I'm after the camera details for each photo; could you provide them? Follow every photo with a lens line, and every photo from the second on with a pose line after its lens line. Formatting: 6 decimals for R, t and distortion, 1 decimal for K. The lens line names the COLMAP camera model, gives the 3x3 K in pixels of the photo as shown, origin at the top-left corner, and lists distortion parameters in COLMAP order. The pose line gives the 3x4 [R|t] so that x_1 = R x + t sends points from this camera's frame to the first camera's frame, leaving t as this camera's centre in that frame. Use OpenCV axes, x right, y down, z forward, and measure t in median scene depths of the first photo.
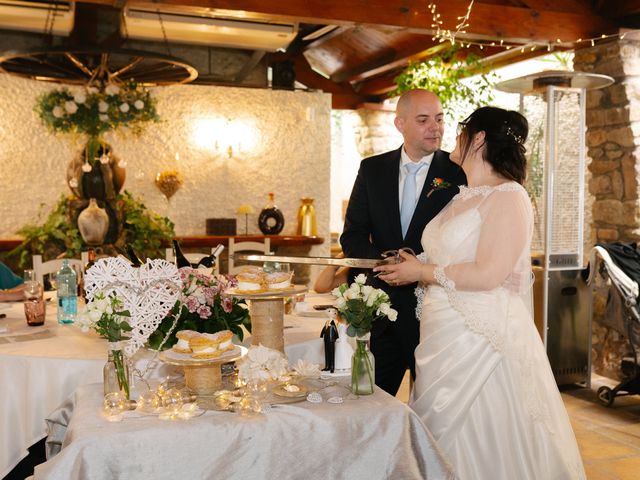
lens RADIAL K [[695.0, 0, 320.0], [0, 695.0, 240.0], [0, 0, 1]] dist [-0.055850, 0.042360]
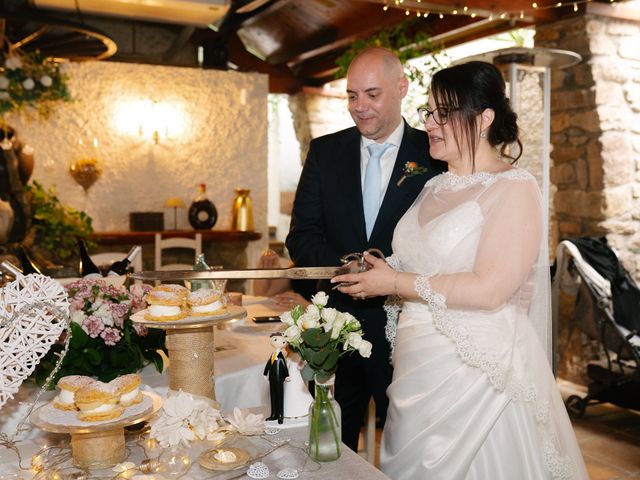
lens RADIAL K [[695.0, 0, 320.0], [0, 695.0, 240.0], [0, 0, 1]] dist [-0.055850, 0.042360]
pose [[0.995664, -0.009153, 0.092569, -0.003138], [0.008034, 0.999890, 0.012449, -0.005612], [-0.092673, -0.011651, 0.995628, 0.114614]]
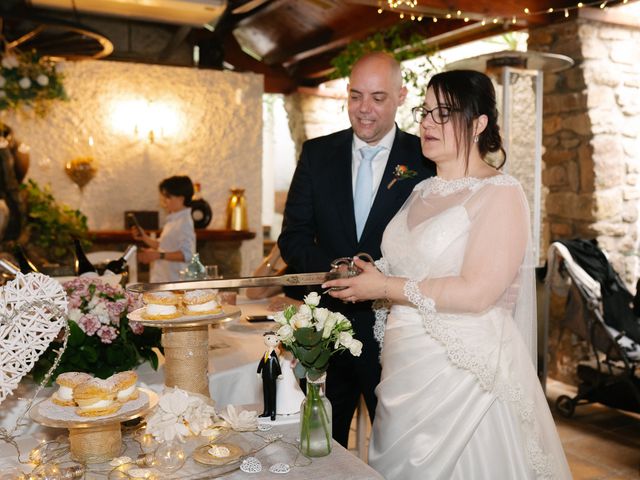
lens RADIAL K [[695.0, 0, 320.0], [0, 695.0, 240.0], [0, 0, 1]] dist [-0.055850, 0.042360]
pose [[0.994907, -0.002441, 0.100765, -0.003214], [0.001070, 0.999906, 0.013662, -0.006810], [-0.100789, -0.013484, 0.994816, 0.106473]]
